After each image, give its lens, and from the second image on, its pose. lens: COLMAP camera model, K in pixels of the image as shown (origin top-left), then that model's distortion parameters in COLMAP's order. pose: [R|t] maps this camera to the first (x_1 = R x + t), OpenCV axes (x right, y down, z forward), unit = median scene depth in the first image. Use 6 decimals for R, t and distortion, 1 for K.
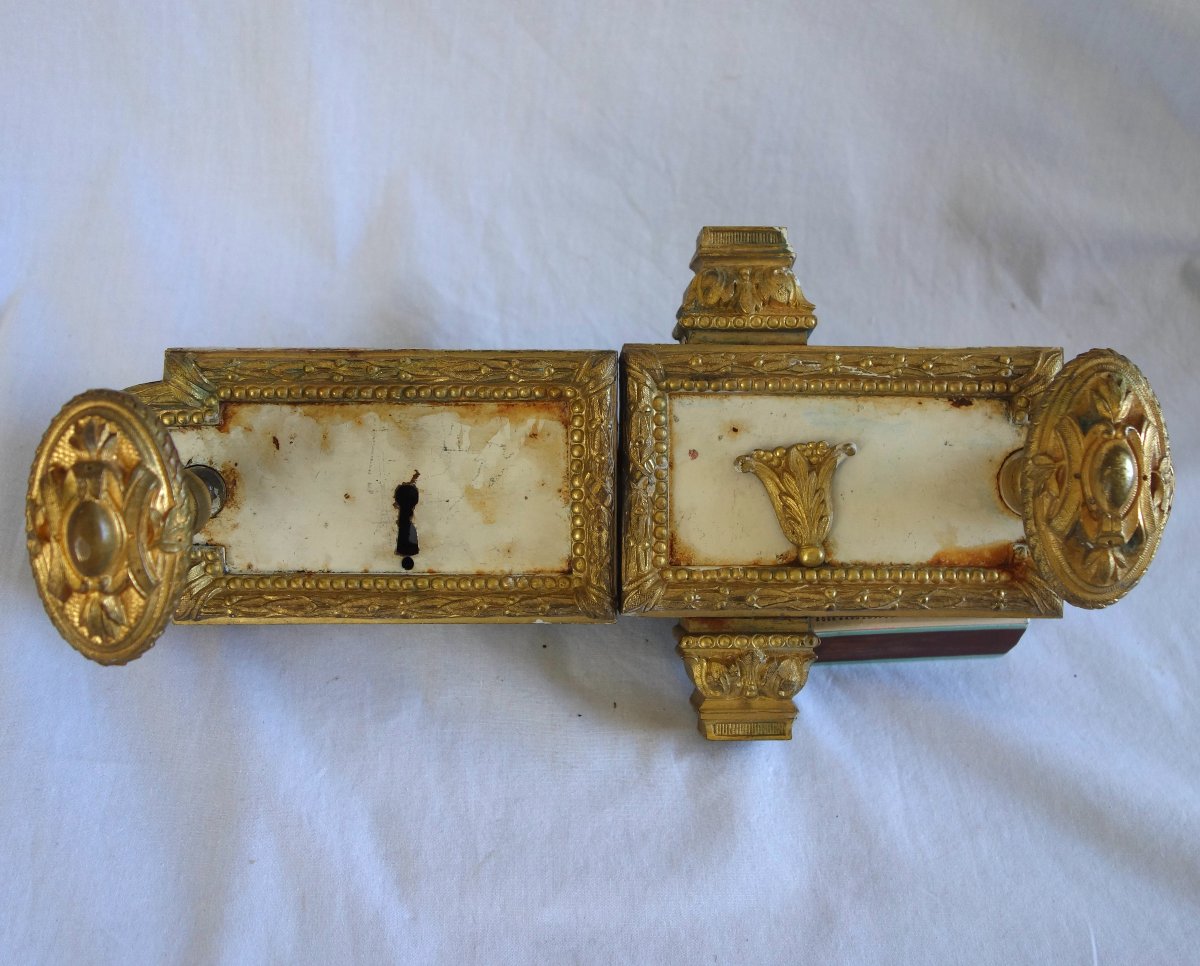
lens RADIAL K [[1137.5, 0, 600.0], [0, 1137.5, 483.0], [0, 0, 1]] dist [0.002977, -0.000091]
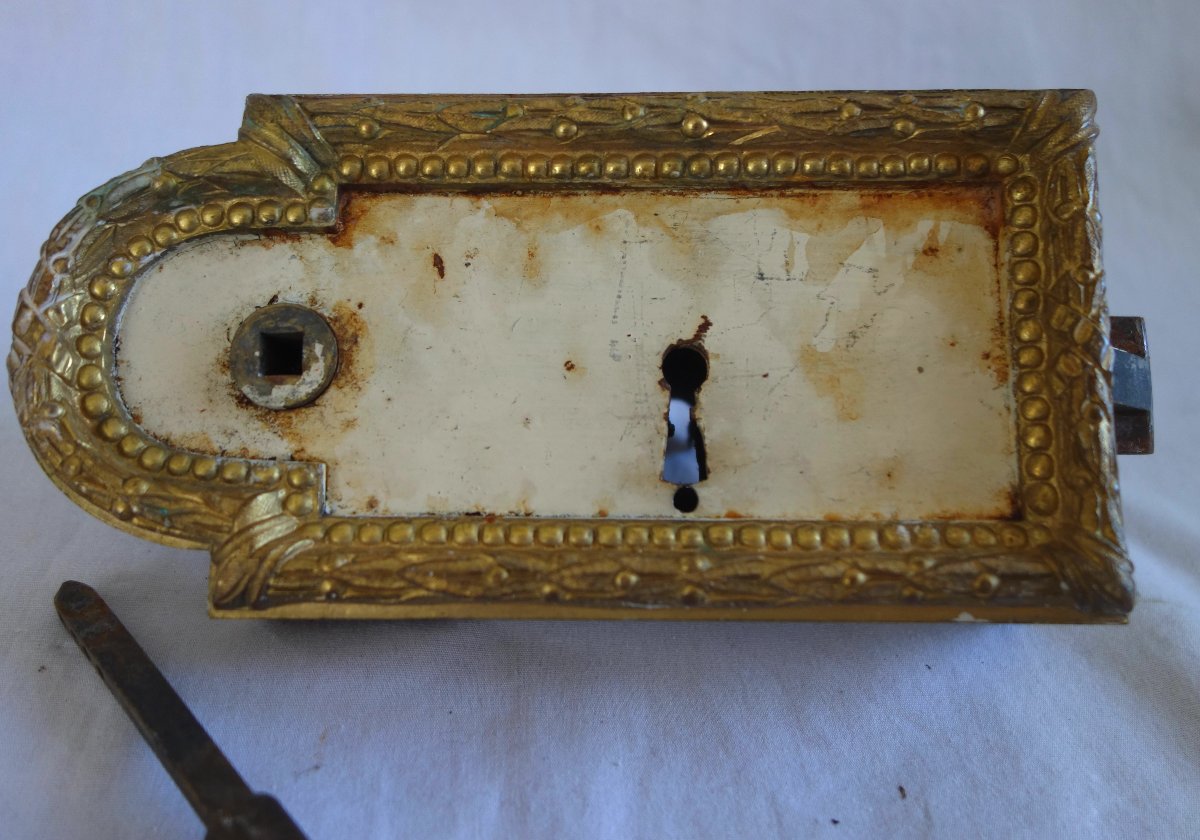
lens RADIAL K [[1002.1, 0, 600.0], [0, 1002.1, 420.0], [0, 0, 1]] dist [0.002610, 0.001377]
pose [[0.999392, -0.000081, -0.034862, -0.193958], [-0.008648, 0.968168, -0.250152, 0.149227], [0.033772, 0.250301, 0.967579, 0.571763]]
